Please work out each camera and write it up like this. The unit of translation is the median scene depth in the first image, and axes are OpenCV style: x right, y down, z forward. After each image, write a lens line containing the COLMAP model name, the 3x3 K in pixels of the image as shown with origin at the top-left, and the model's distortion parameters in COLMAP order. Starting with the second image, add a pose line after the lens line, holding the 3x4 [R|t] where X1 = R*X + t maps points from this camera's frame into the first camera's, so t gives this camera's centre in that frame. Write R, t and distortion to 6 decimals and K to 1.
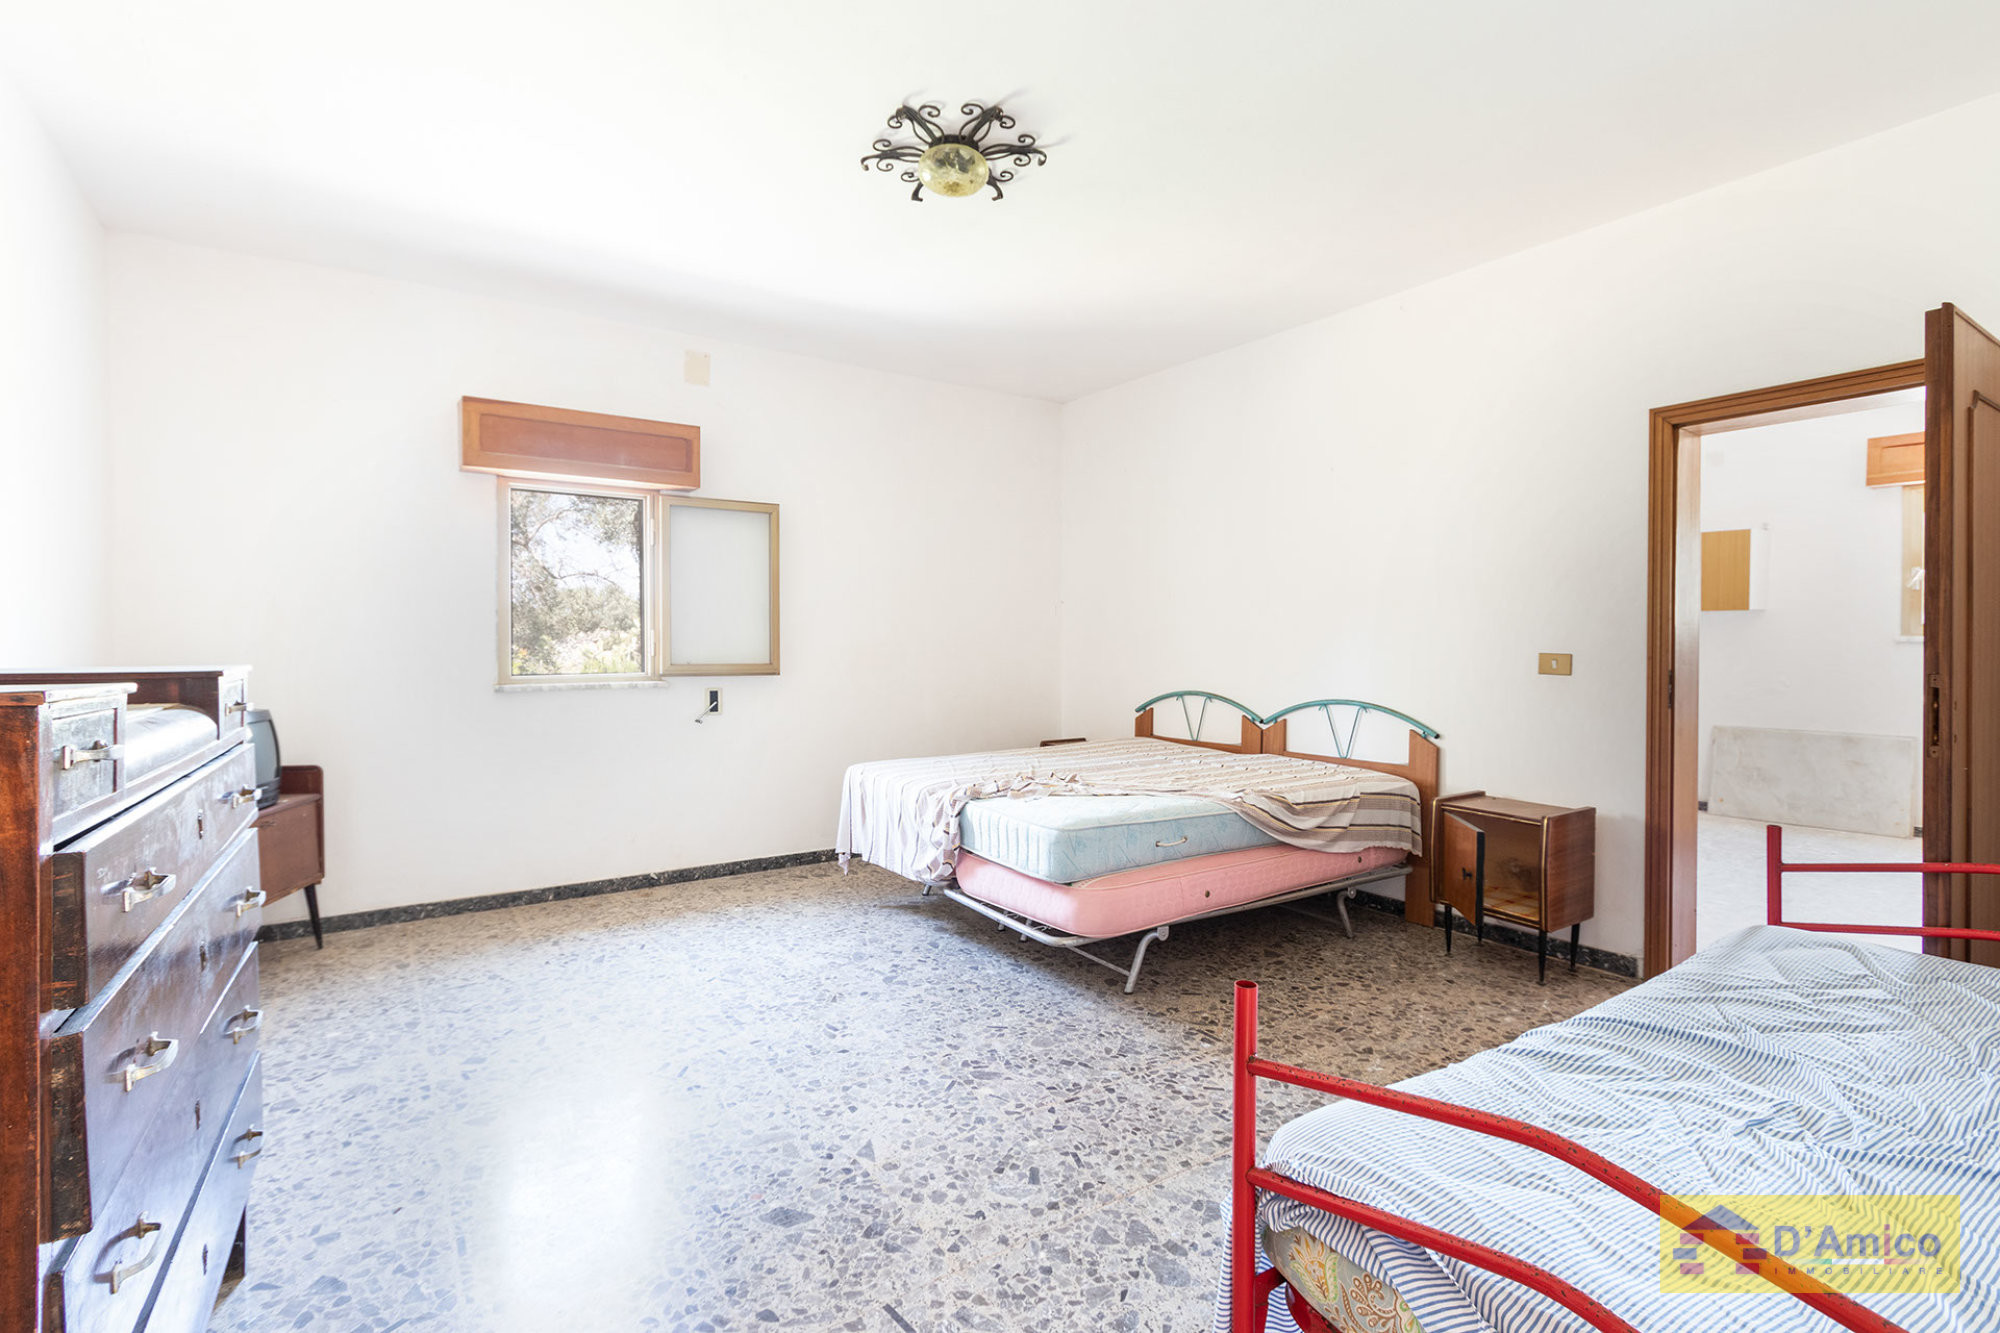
lens RADIAL K [[933.0, 0, 989.6], [0, 933.0, 655.5], [0, 0, 1]] dist [-0.001688, -0.000876]
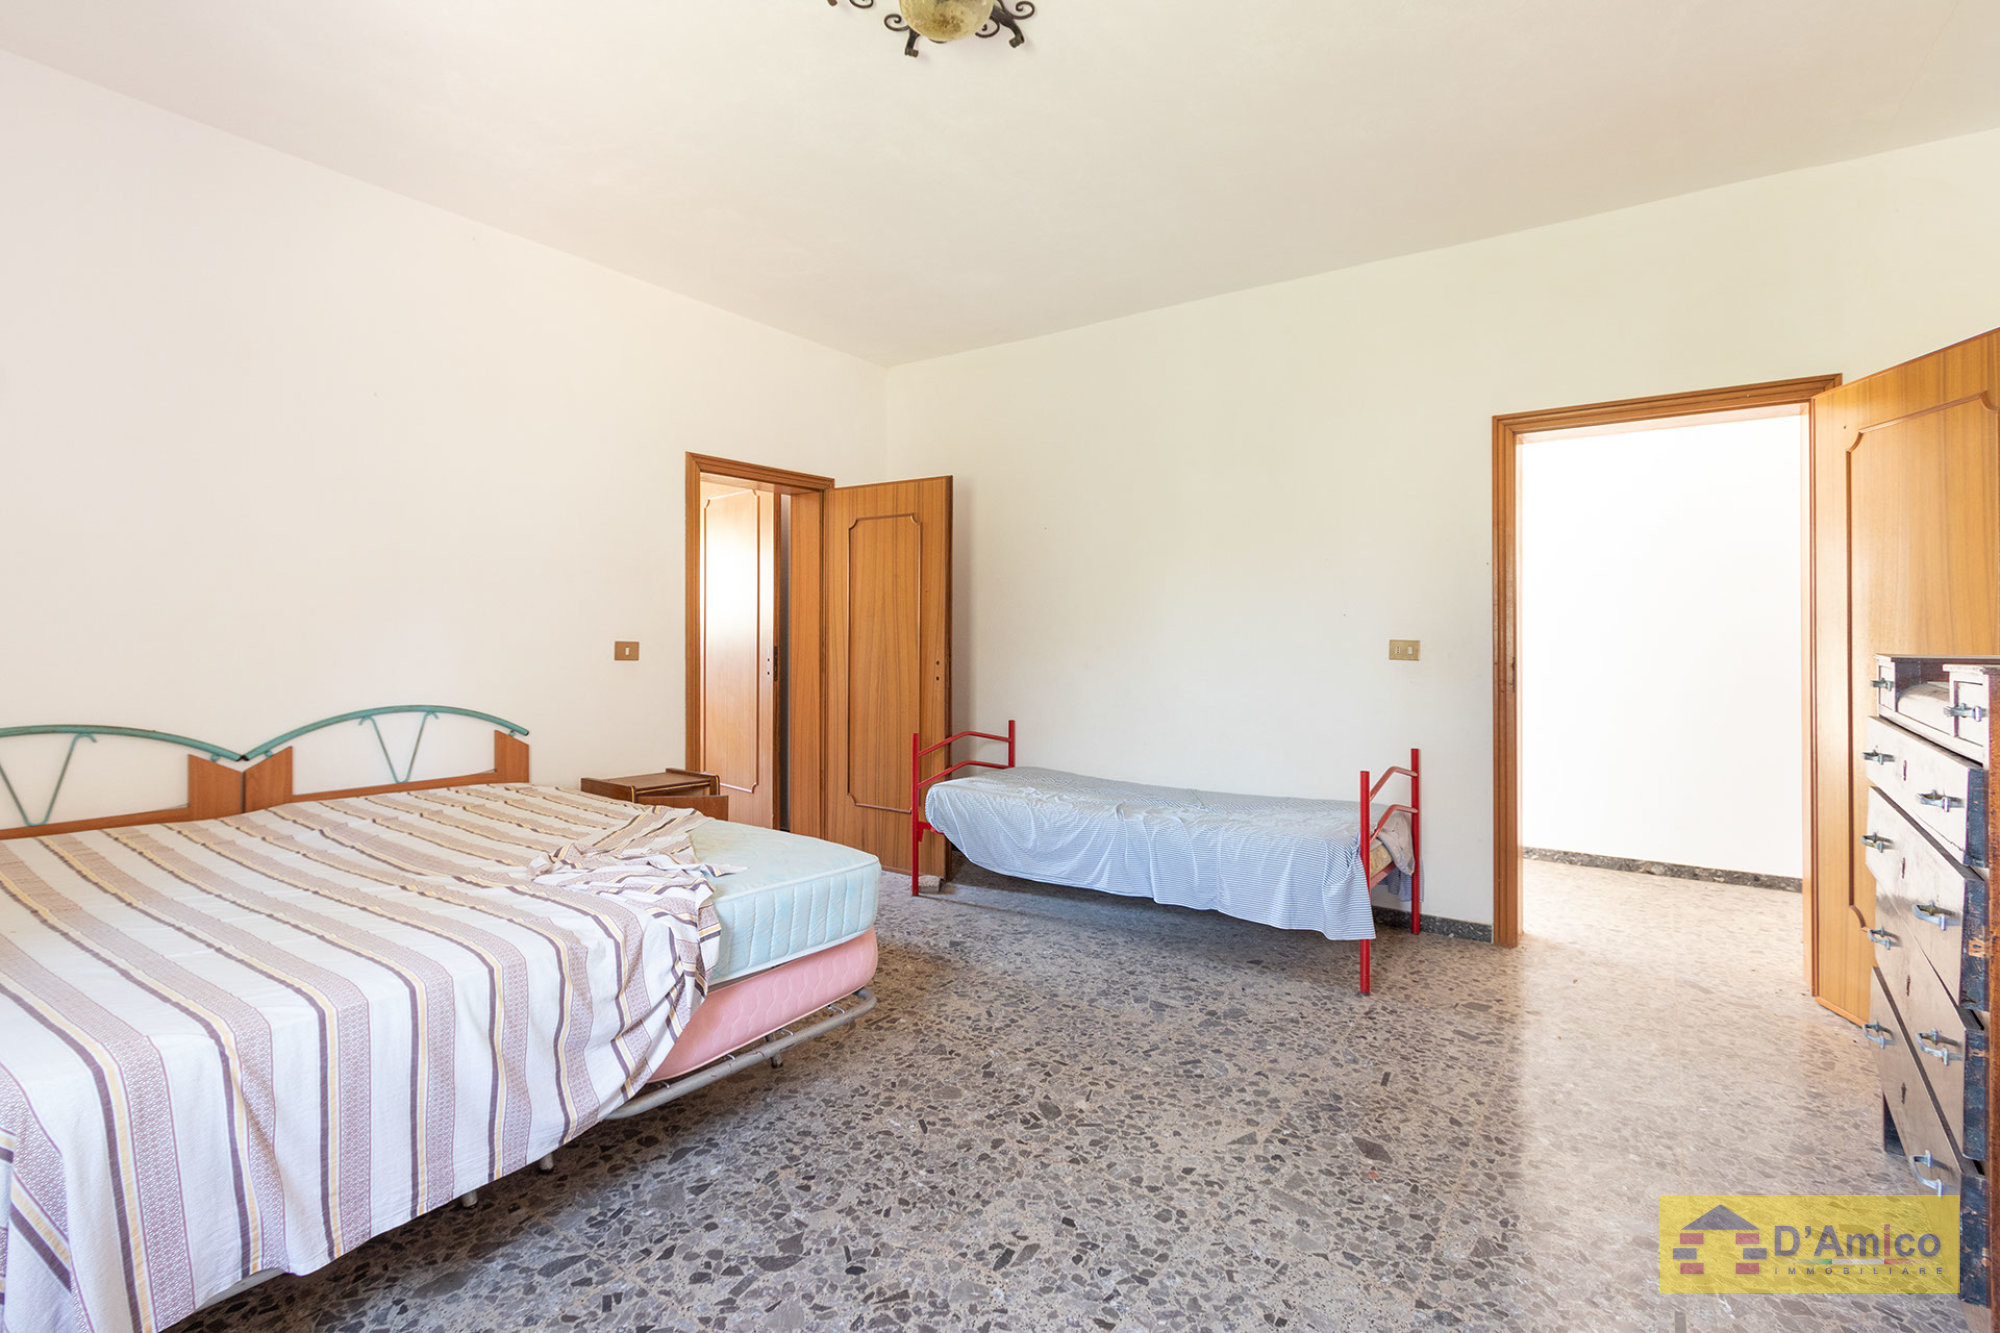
lens RADIAL K [[933.0, 0, 986.7], [0, 933.0, 650.8], [0, 0, 1]] dist [-0.001688, -0.000876]
pose [[-0.353360, -0.015962, 0.935351, -0.767015], [0.010718, 0.999720, 0.021109, -0.012225], [-0.935426, 0.017484, -0.353090, 1.283112]]
